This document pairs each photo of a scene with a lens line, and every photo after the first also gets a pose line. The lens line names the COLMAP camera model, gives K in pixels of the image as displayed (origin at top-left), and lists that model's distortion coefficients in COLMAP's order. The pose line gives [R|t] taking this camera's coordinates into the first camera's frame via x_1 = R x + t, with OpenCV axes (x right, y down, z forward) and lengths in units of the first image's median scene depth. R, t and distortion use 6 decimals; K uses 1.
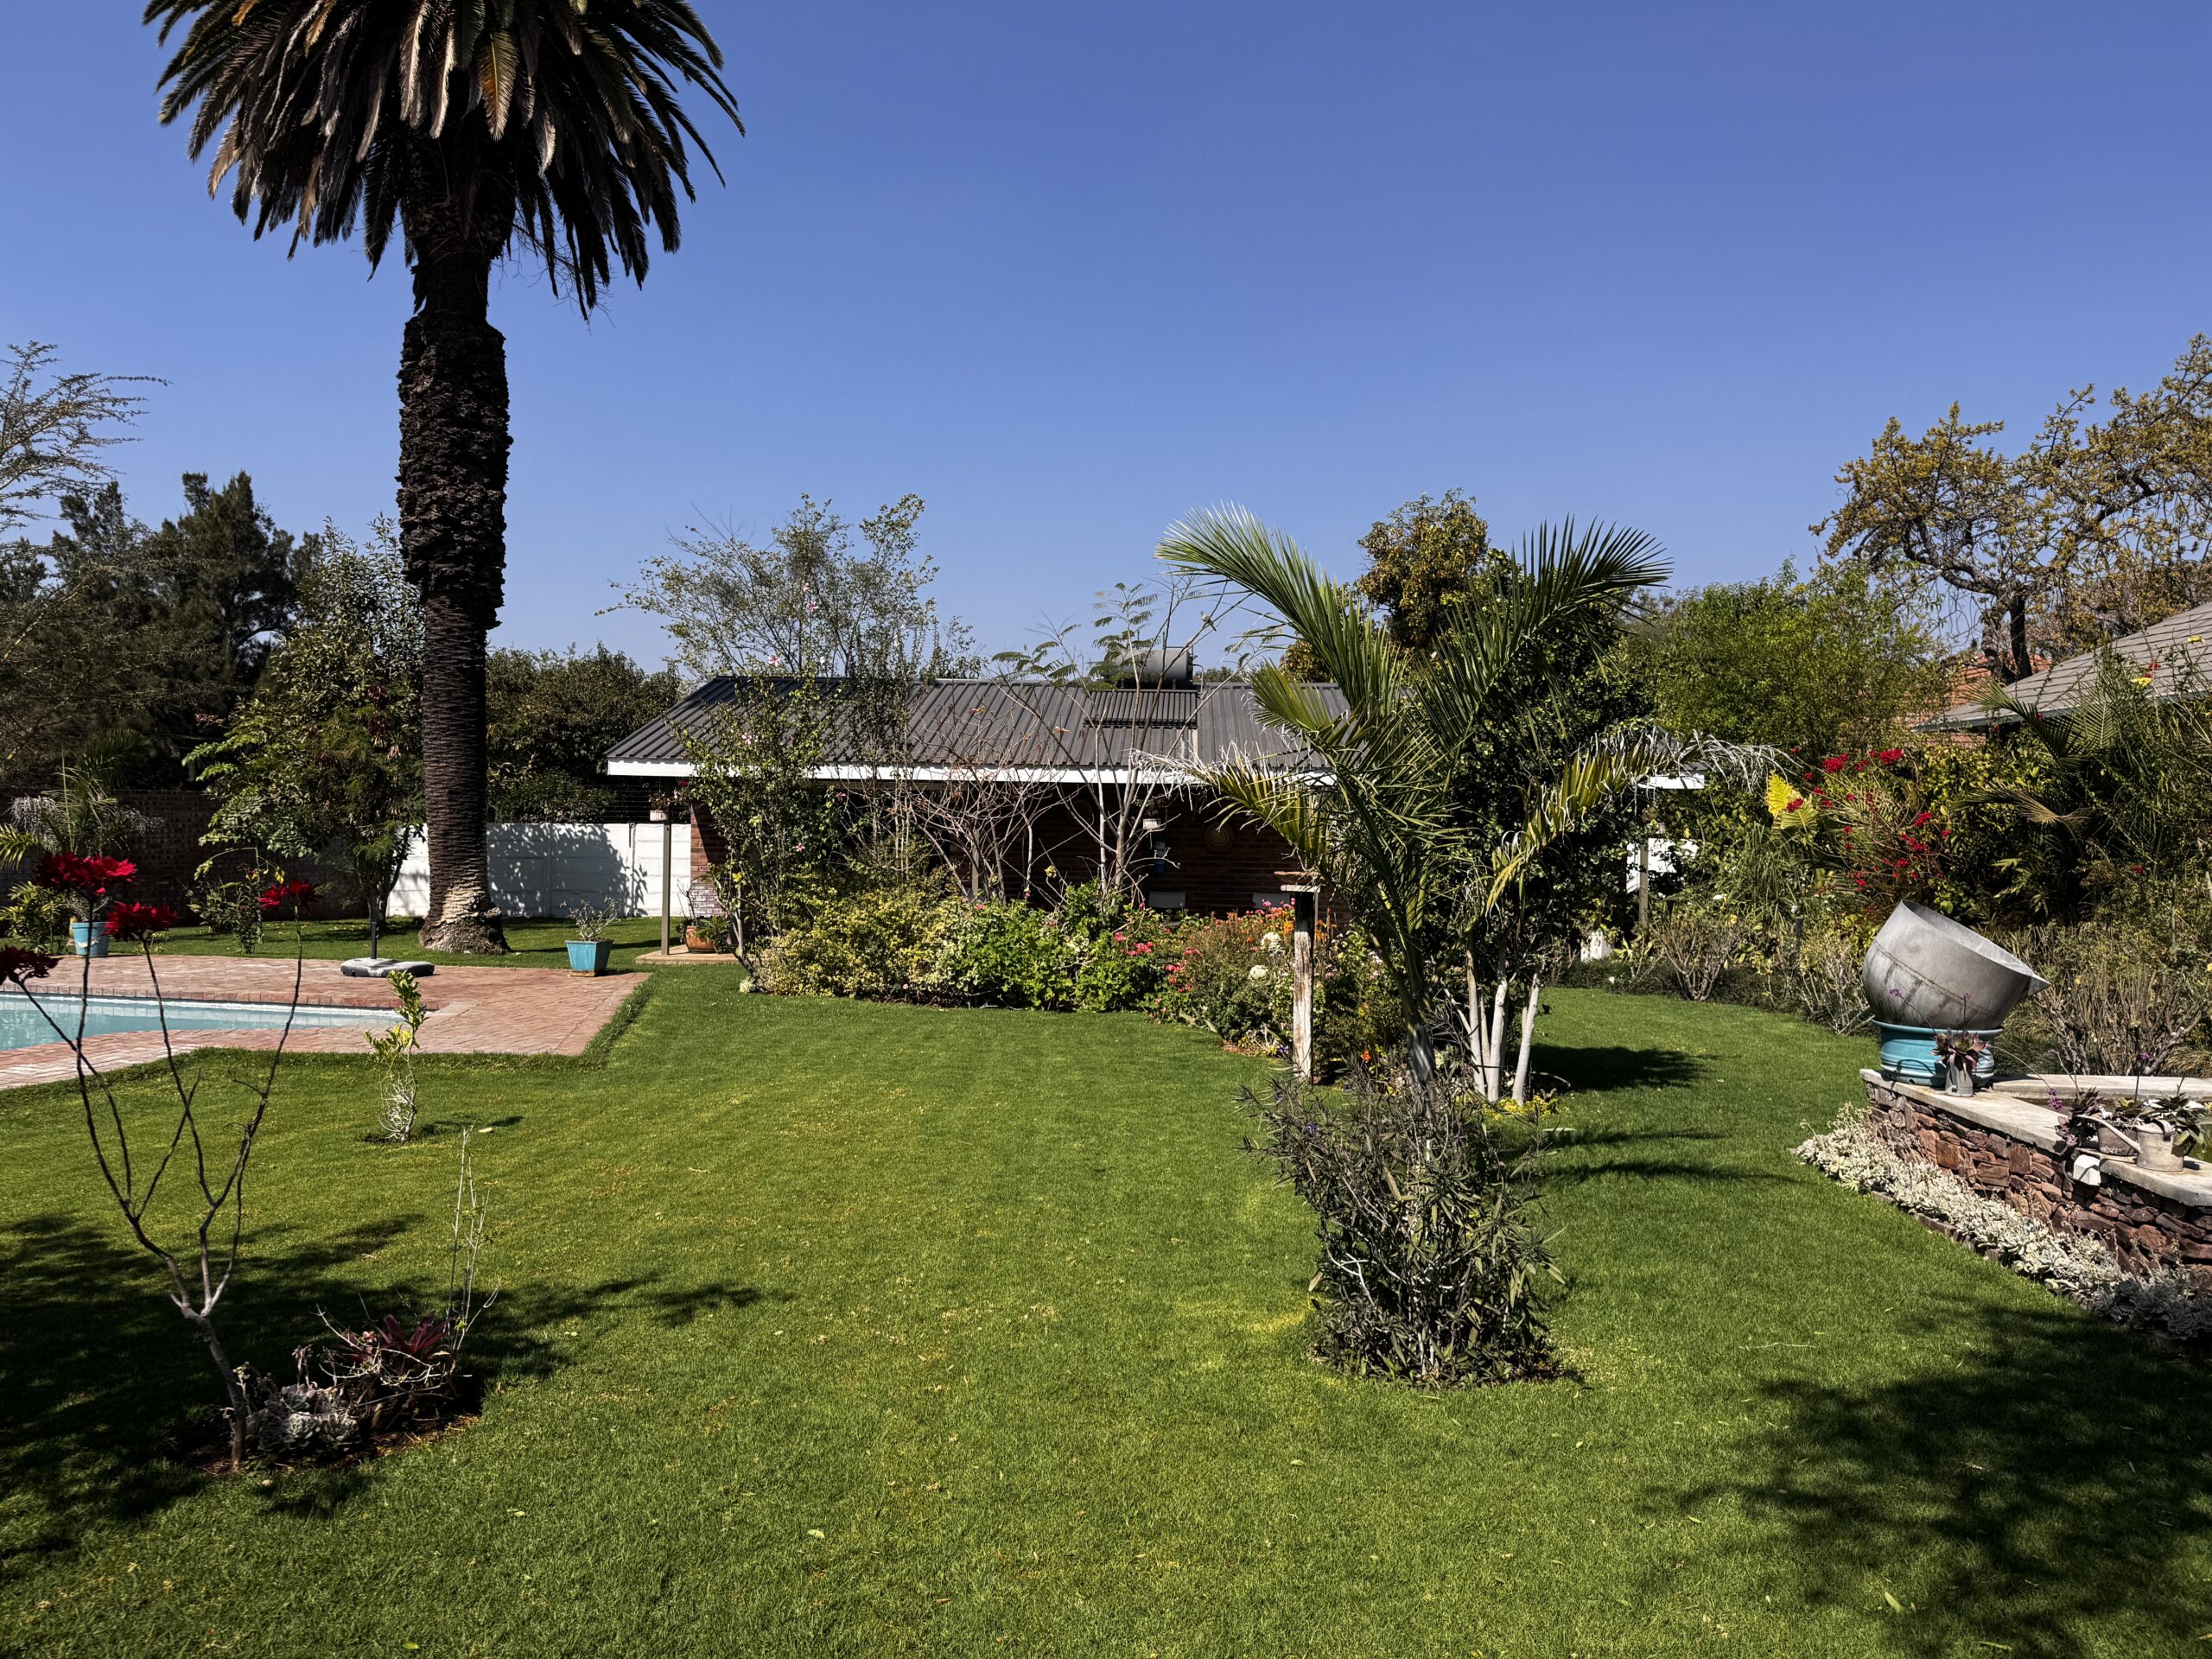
lens RADIAL K [[1566.3, 0, 1152.9], [0, 1566.3, 831.1], [0, 0, 1]] dist [0.062172, -0.083273]
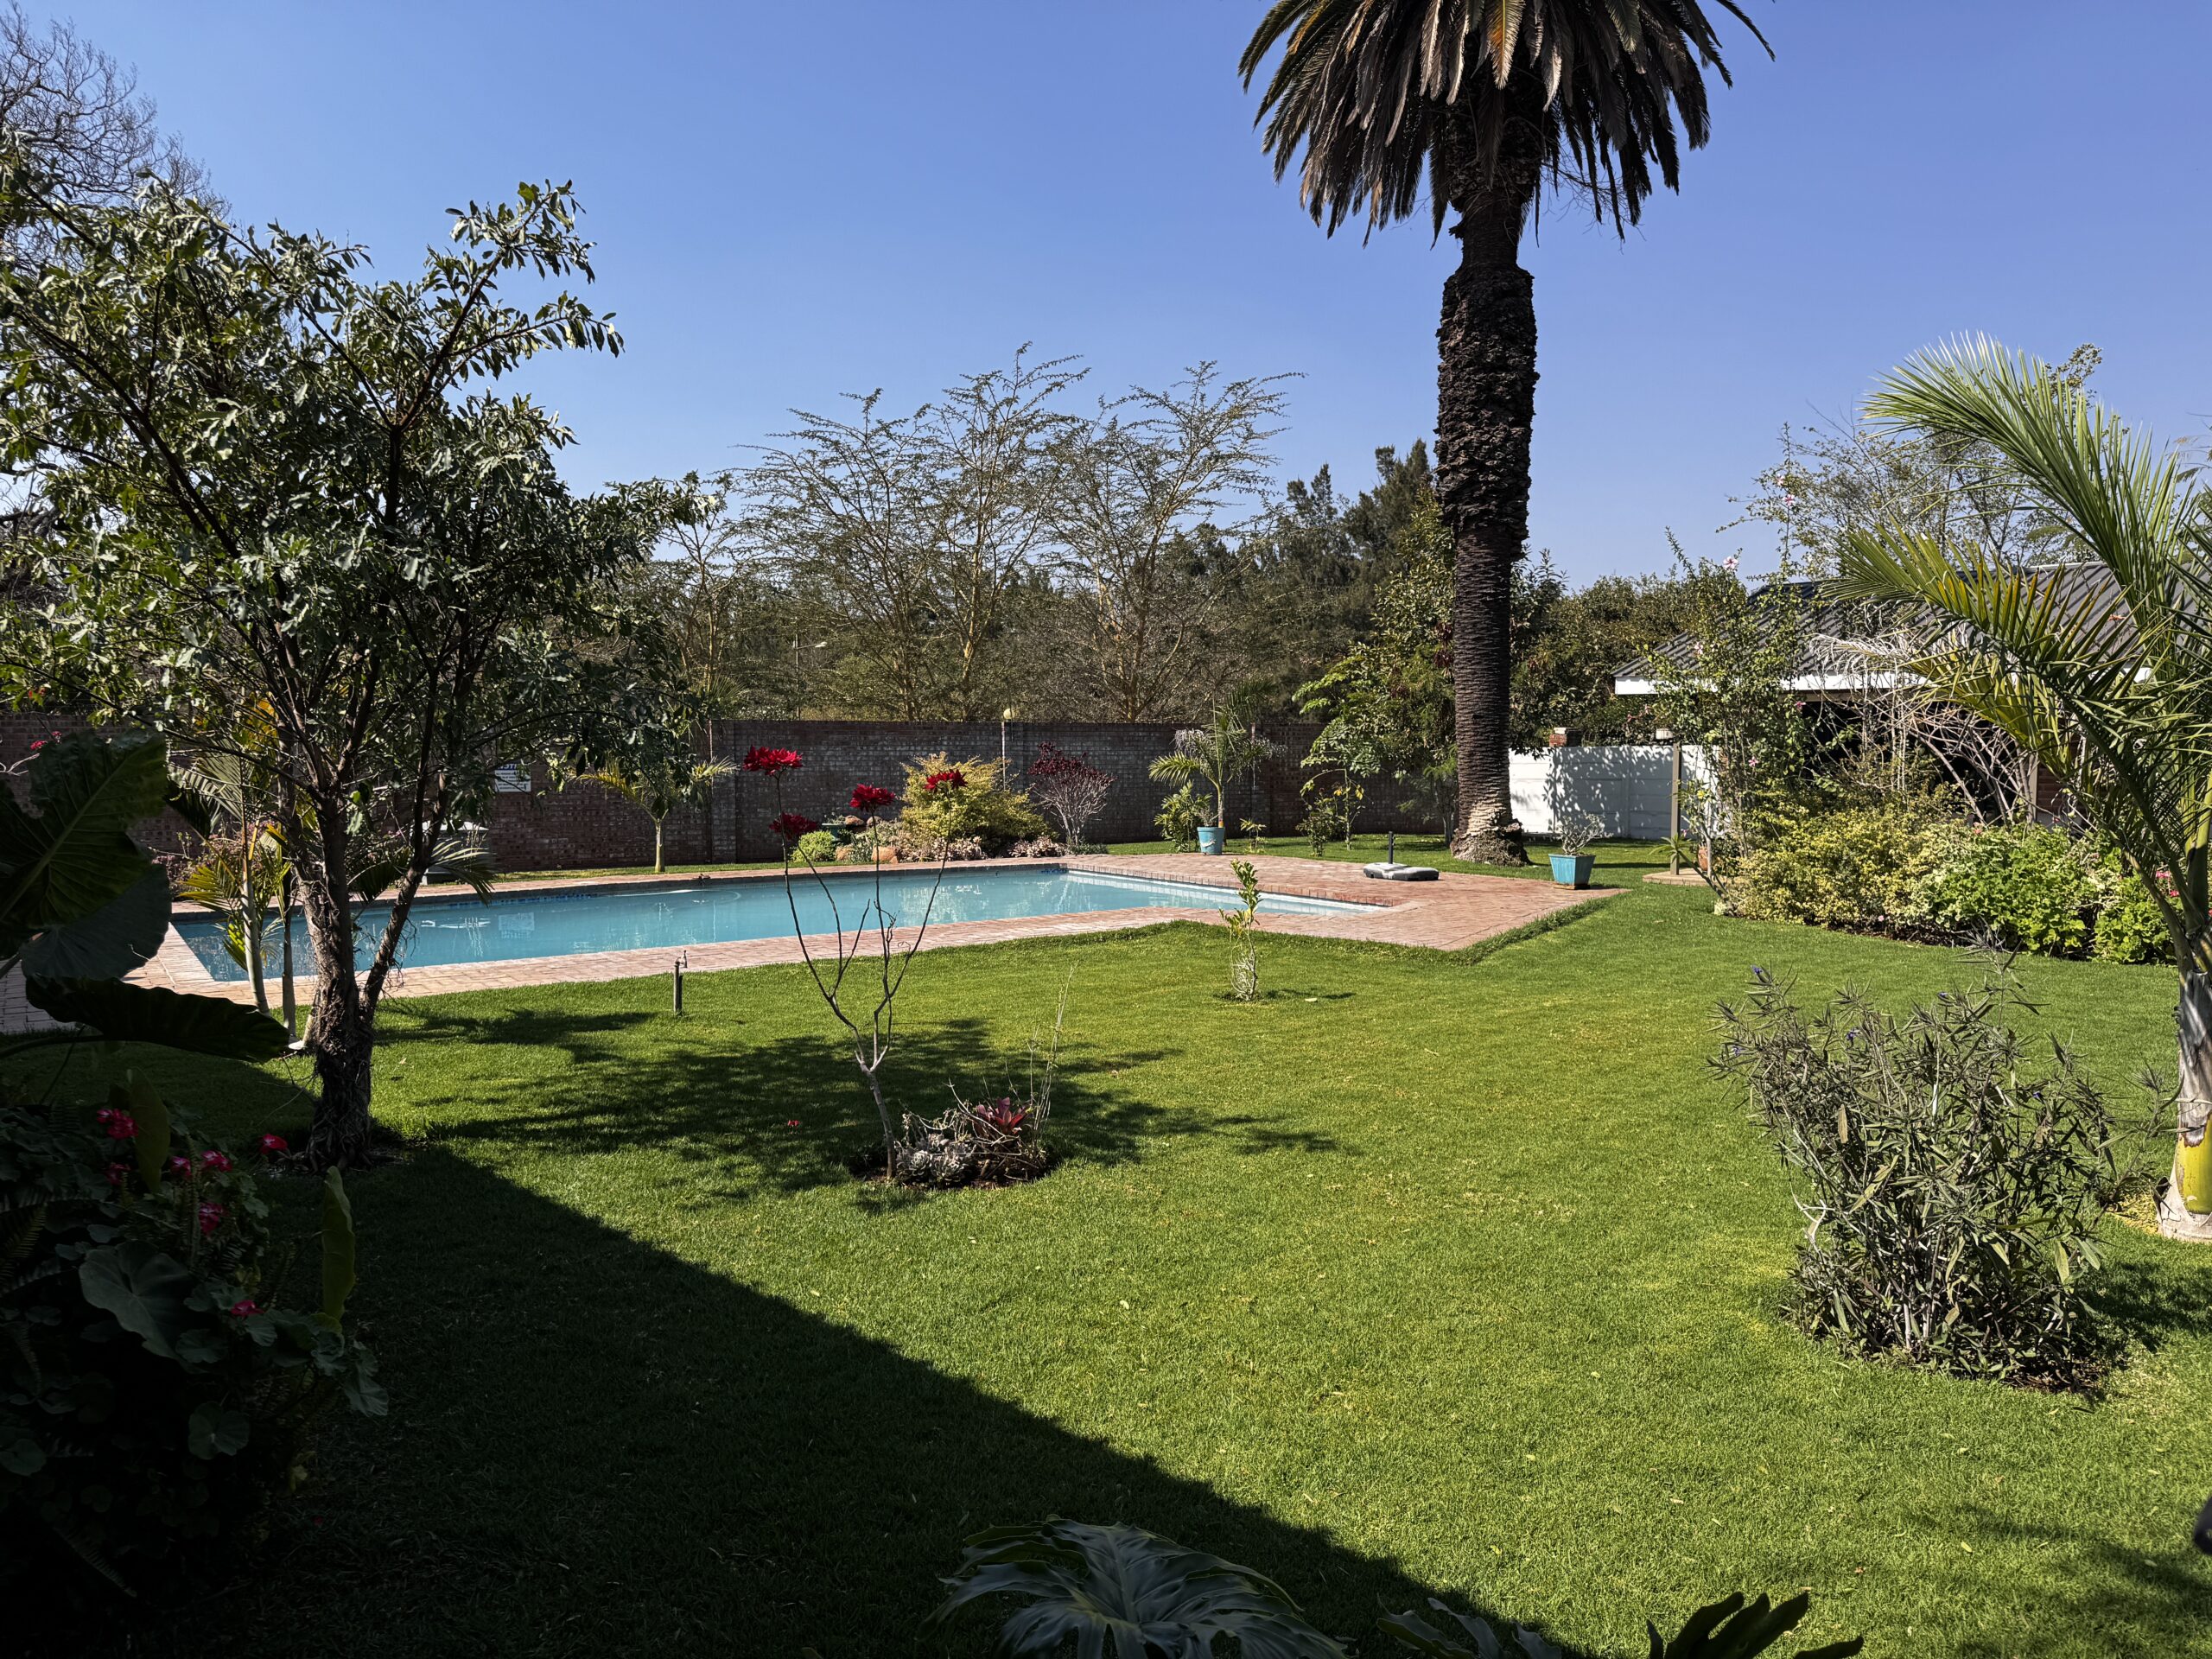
lens RADIAL K [[1566.3, 0, 1069.7], [0, 1566.3, 859.2], [0, 0, 1]] dist [0.062172, -0.083273]
pose [[0.713472, 0.037597, -0.699674, 0.121140], [0.006452, 0.998165, 0.060215, 0.006792], [0.700654, -0.047476, 0.711920, 0.028021]]
